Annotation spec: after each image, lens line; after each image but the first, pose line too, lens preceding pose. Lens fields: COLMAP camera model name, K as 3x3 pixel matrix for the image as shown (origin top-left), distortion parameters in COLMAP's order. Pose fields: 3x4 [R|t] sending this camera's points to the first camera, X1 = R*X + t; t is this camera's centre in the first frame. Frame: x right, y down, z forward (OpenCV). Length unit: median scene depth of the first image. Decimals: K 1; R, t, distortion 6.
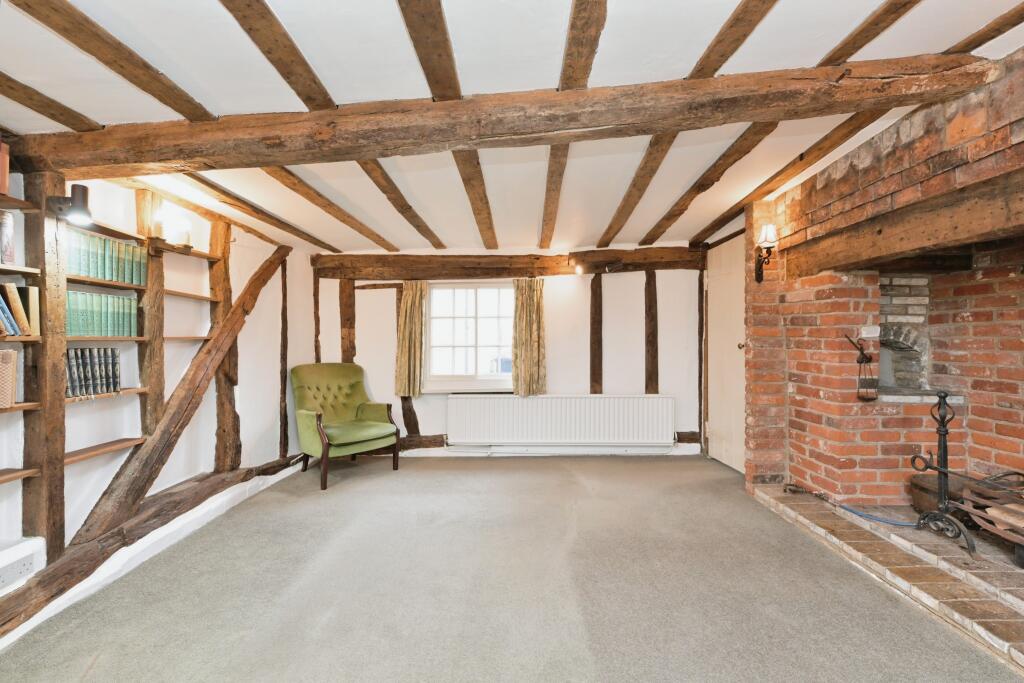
lens RADIAL K [[423.7, 0, 512.0], [0, 423.7, 335.1], [0, 0, 1]] dist [0.000146, -0.000228]
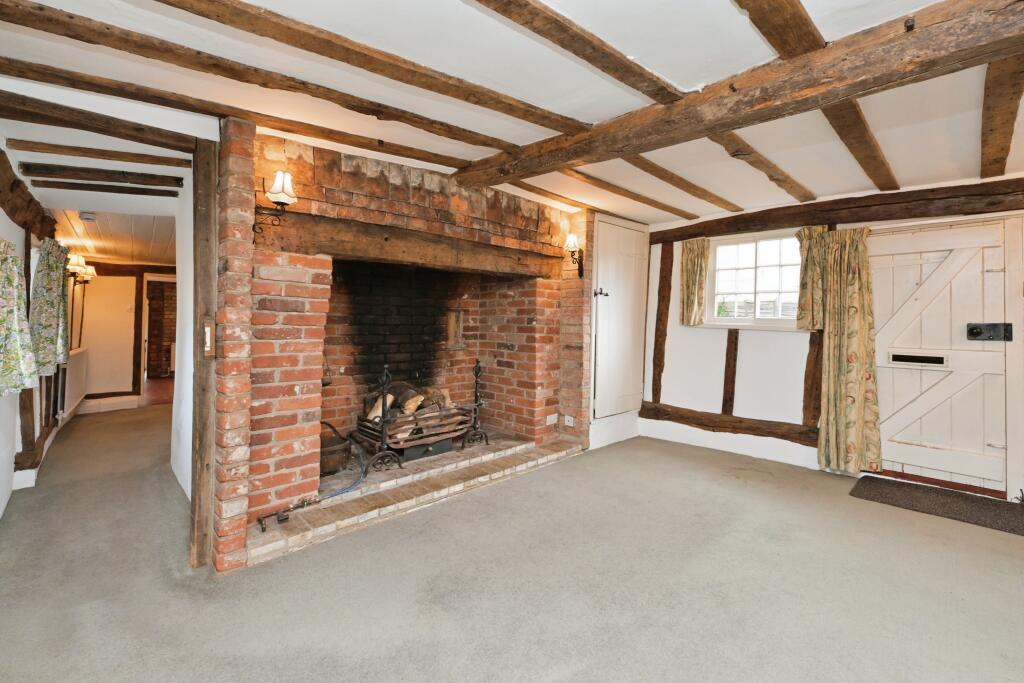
lens RADIAL K [[426.6, 0, 507.1], [0, 426.6, 323.4], [0, 0, 1]] dist [0.000560, -0.000018]
pose [[-0.685258, 0.003323, 0.728293, -0.248477], [-0.003831, 0.999959, -0.008167, 0.008383], [-0.728290, -0.008387, -0.685217, 1.479944]]
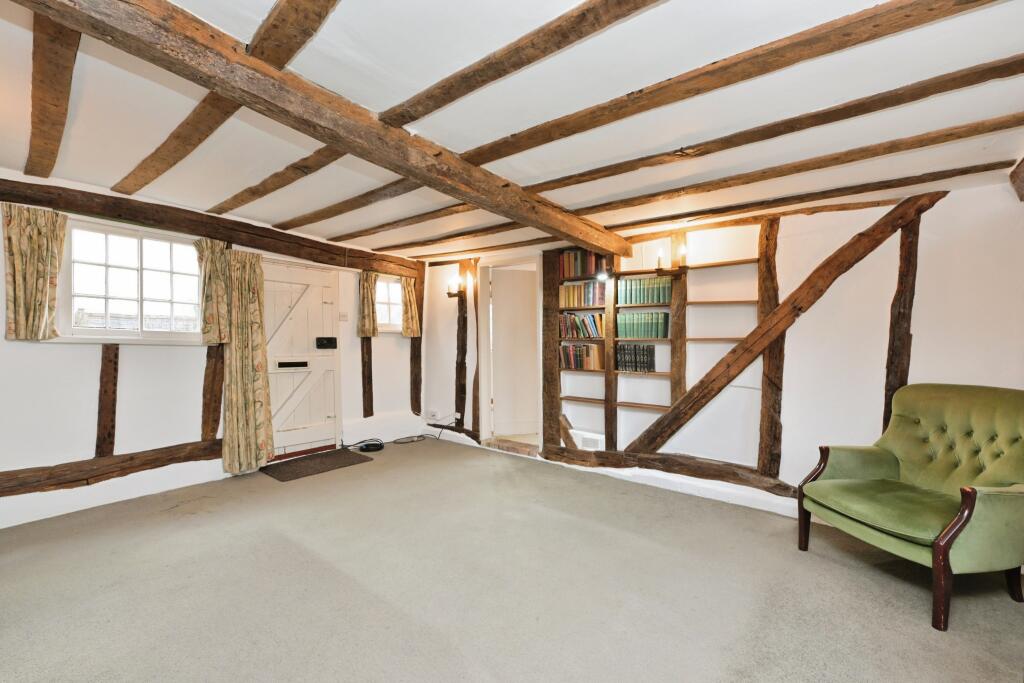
lens RADIAL K [[431.0, 0, 503.2], [0, 431.0, 356.8], [0, 0, 1]] dist [0.001045, 0.000043]
pose [[-0.644818, 0.034647, -0.763550, 0.579851], [0.005217, 0.999148, 0.040932, 0.004555], [0.764318, 0.022410, -0.644450, 1.434690]]
